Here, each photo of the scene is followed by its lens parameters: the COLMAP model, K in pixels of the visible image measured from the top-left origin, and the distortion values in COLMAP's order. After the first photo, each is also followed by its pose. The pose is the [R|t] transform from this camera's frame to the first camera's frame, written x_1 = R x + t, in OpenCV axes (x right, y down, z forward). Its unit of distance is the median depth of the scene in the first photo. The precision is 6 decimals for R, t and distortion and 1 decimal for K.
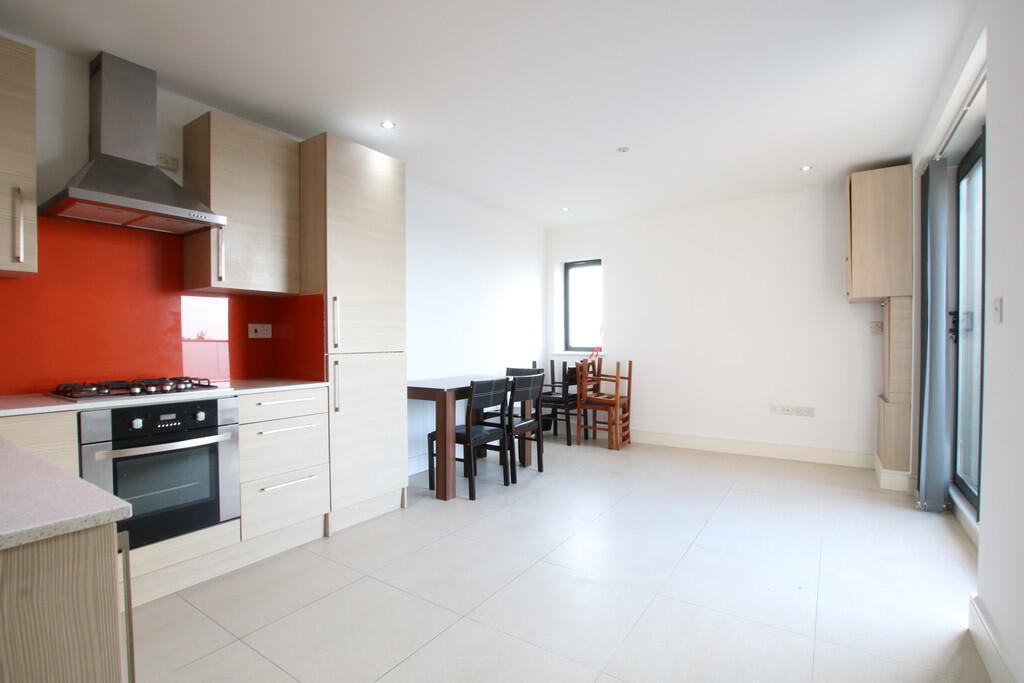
lens RADIAL K [[481.7, 0, 513.1], [0, 481.7, 349.0], [0, 0, 1]] dist [-0.033103, 0.001066]
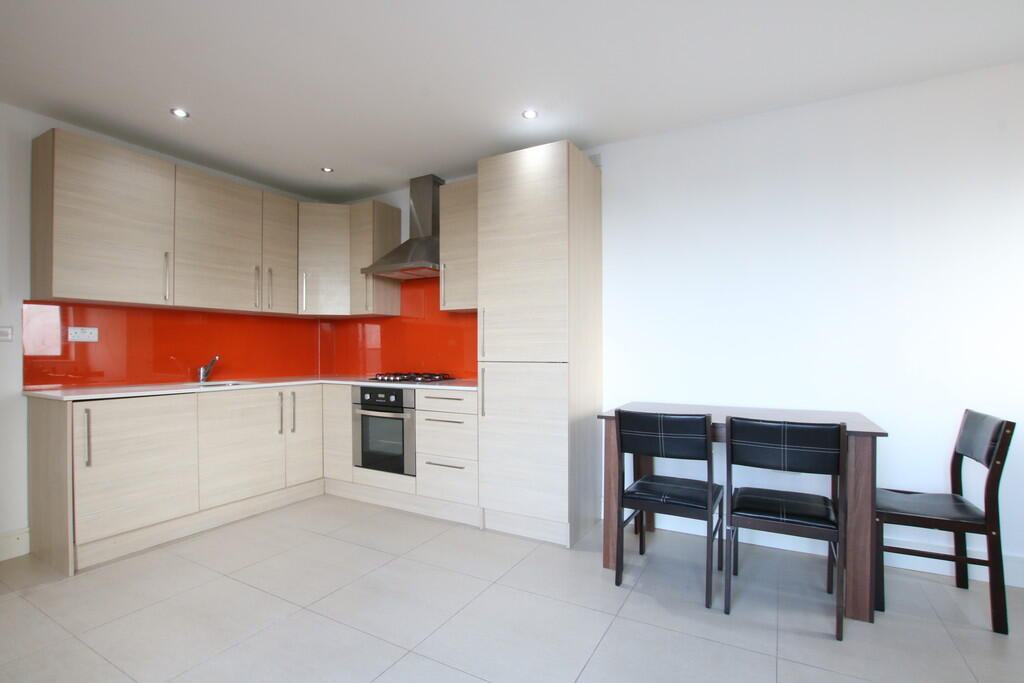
lens RADIAL K [[481.7, 0, 513.1], [0, 481.7, 349.0], [0, 0, 1]] dist [-0.033103, 0.001066]
pose [[0.088532, 0.001757, -0.996072, 0.780799], [-0.019626, 0.999807, 0.000019, -0.020932], [0.995880, 0.019547, 0.088549, 1.071435]]
